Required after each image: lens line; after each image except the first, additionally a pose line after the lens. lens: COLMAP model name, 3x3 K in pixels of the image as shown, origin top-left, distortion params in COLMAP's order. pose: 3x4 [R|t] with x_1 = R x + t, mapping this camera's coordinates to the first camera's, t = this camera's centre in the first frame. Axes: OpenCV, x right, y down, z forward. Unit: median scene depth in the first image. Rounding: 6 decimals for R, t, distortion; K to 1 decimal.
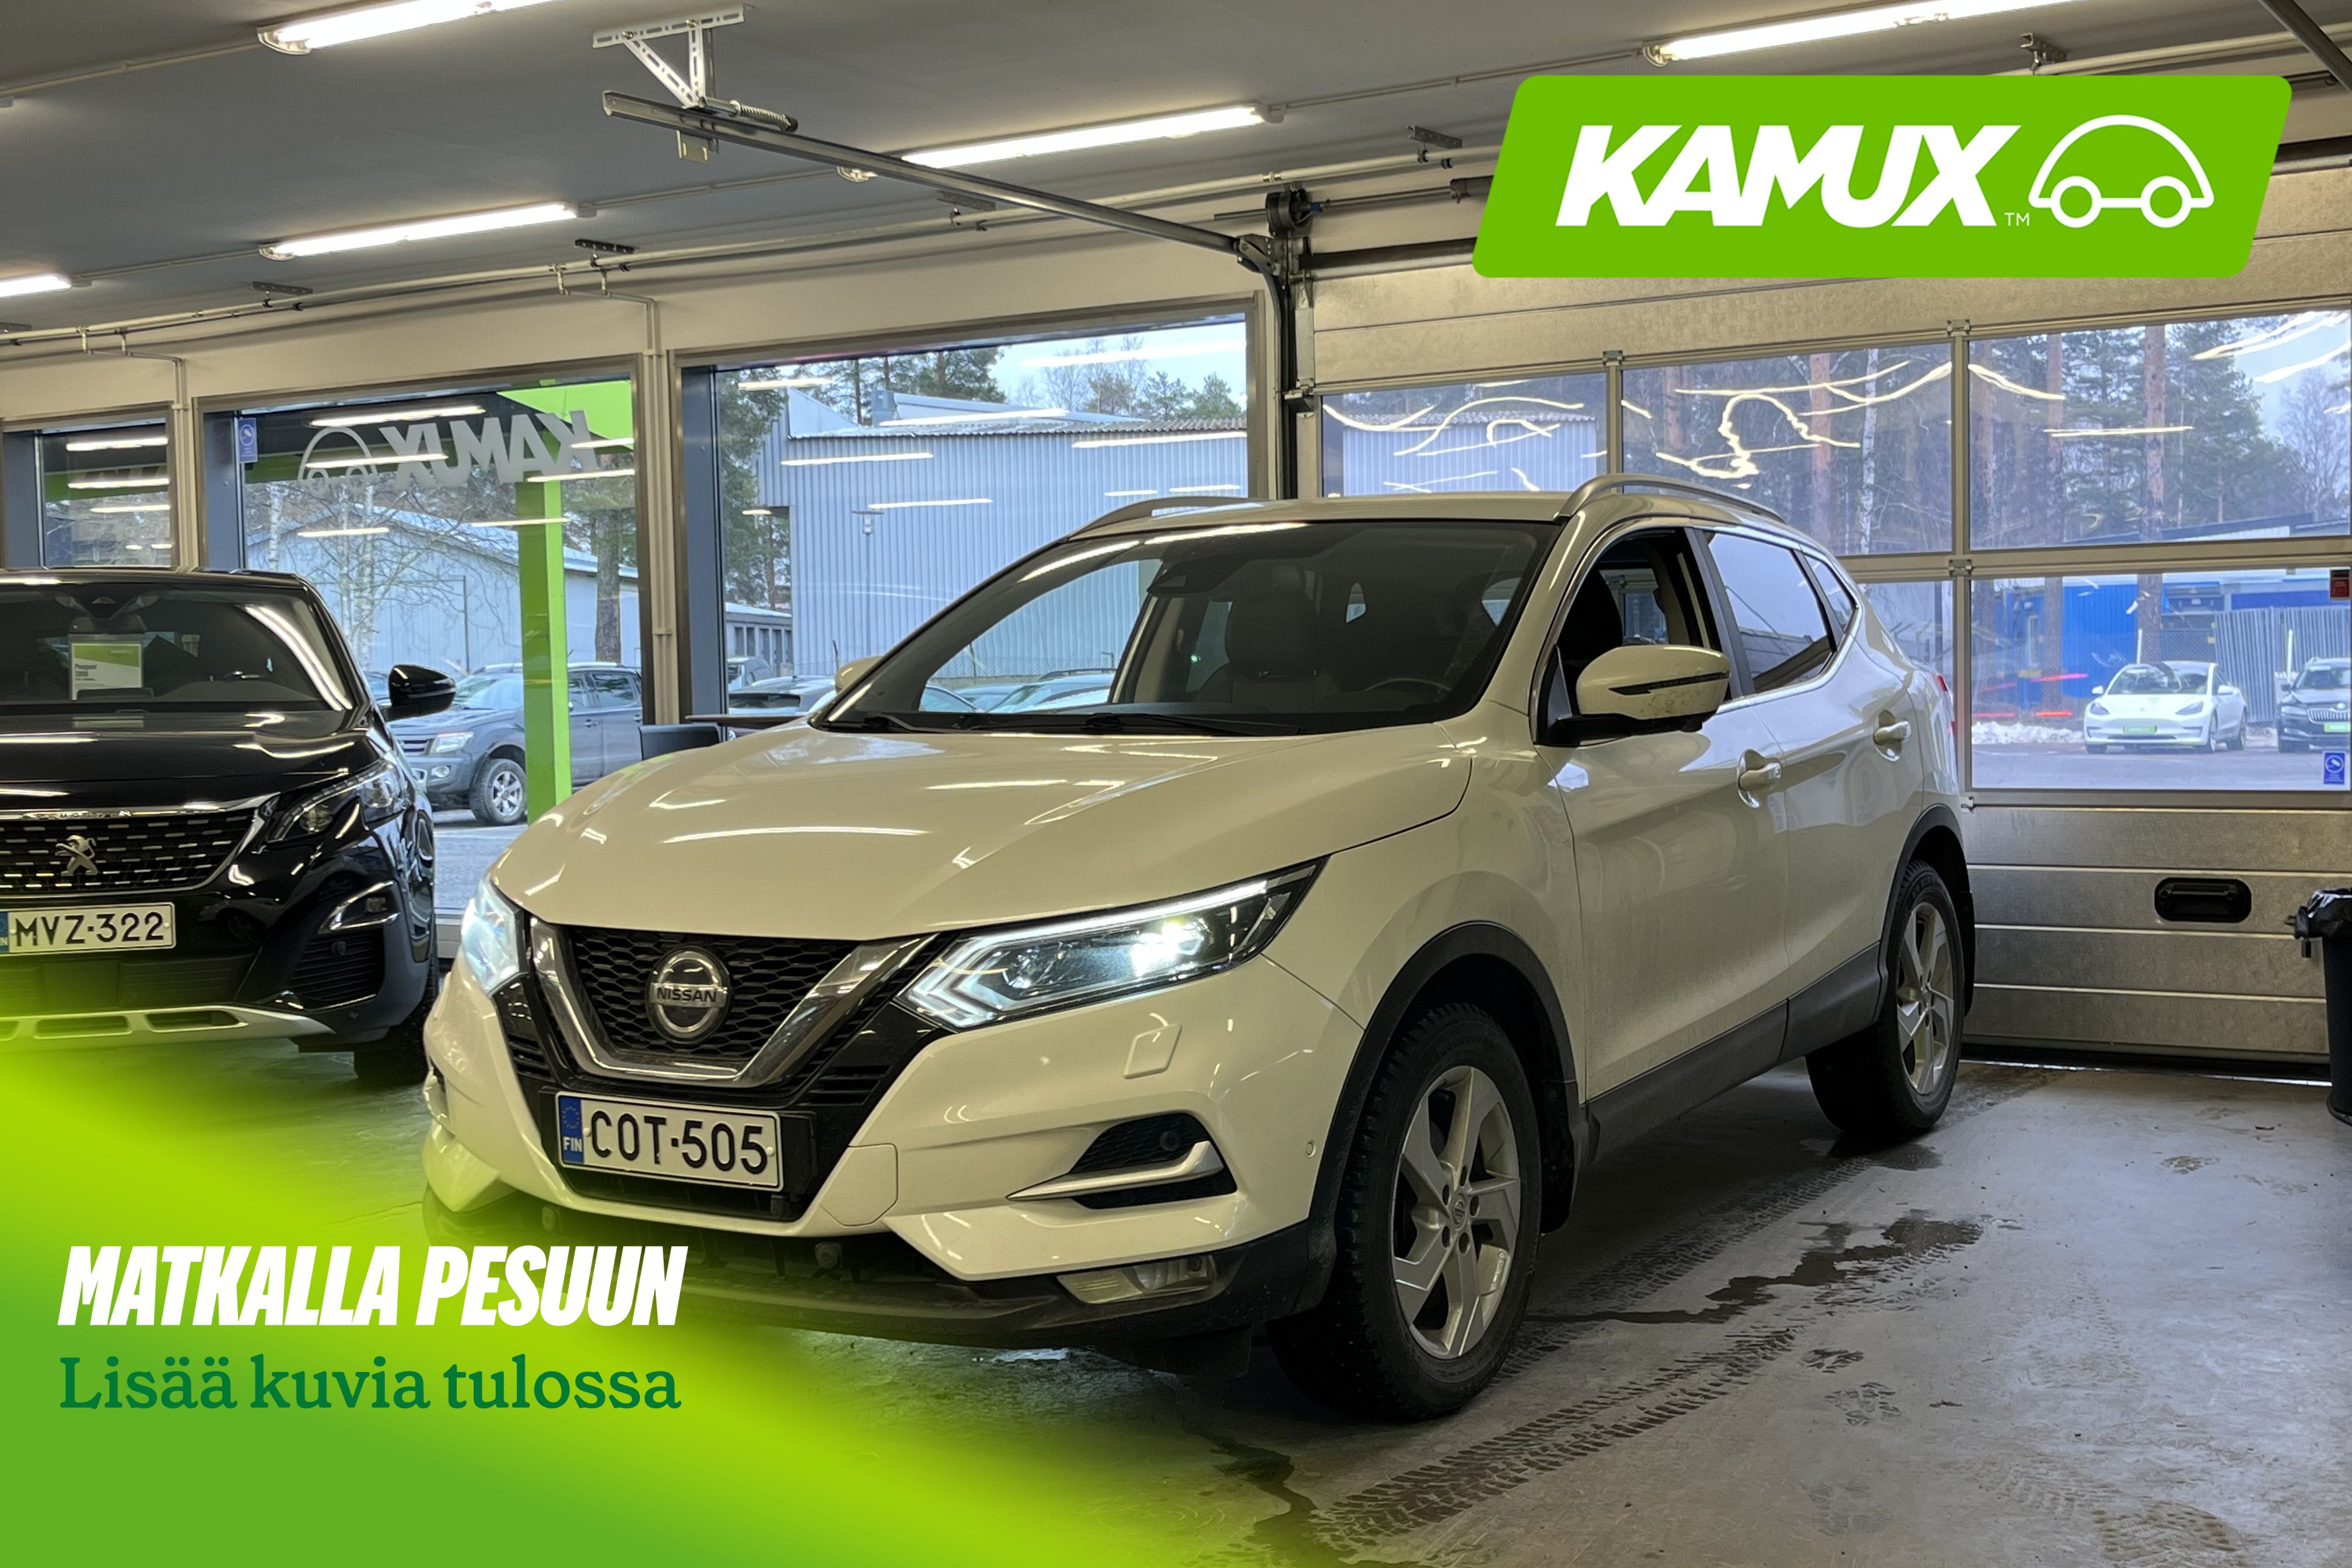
lens RADIAL K [[2630.7, 0, 1176.0], [0, 2630.7, 784.0], [0, 0, 1]] dist [0.002368, 0.001697]
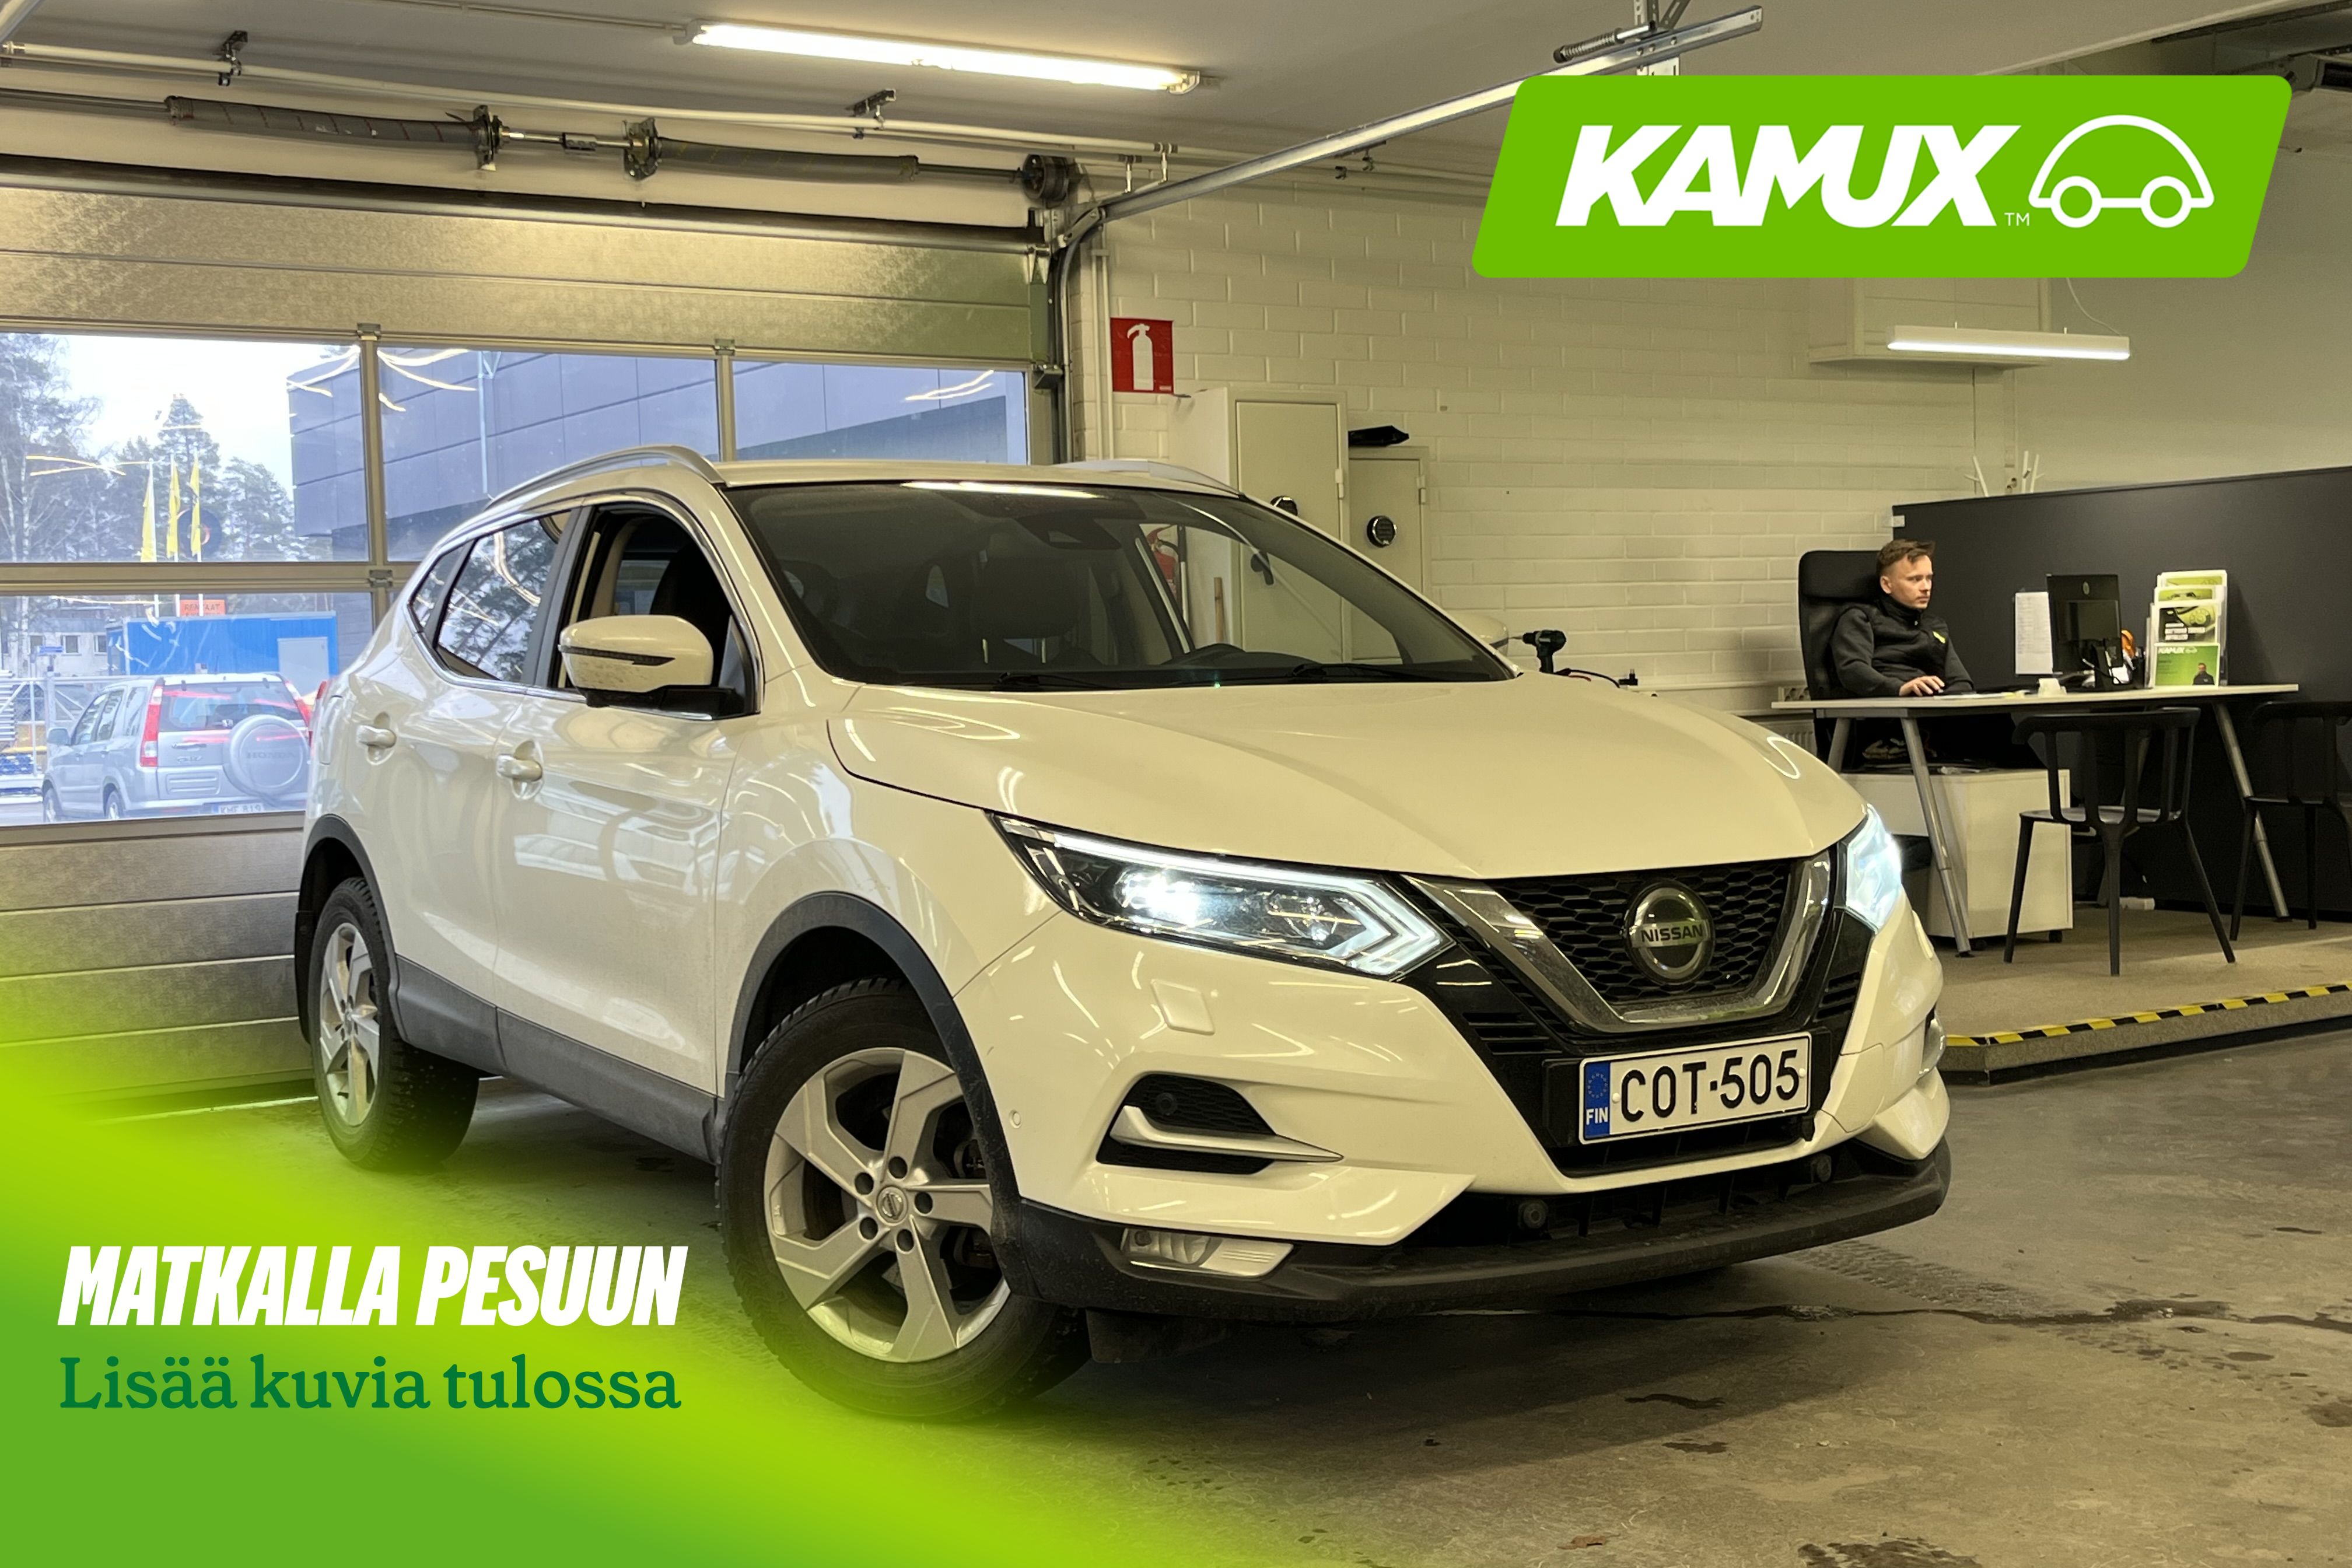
lens RADIAL K [[2616.6, 0, 1176.0], [0, 2616.6, 784.0], [0, 0, 1]] dist [0.011938, 0.005736]
pose [[0.455629, -0.030364, 0.889652, -1.105963], [0.053999, 0.998520, 0.006425, 0.011196], [-0.888531, 0.045113, 0.456594, 0.731432]]
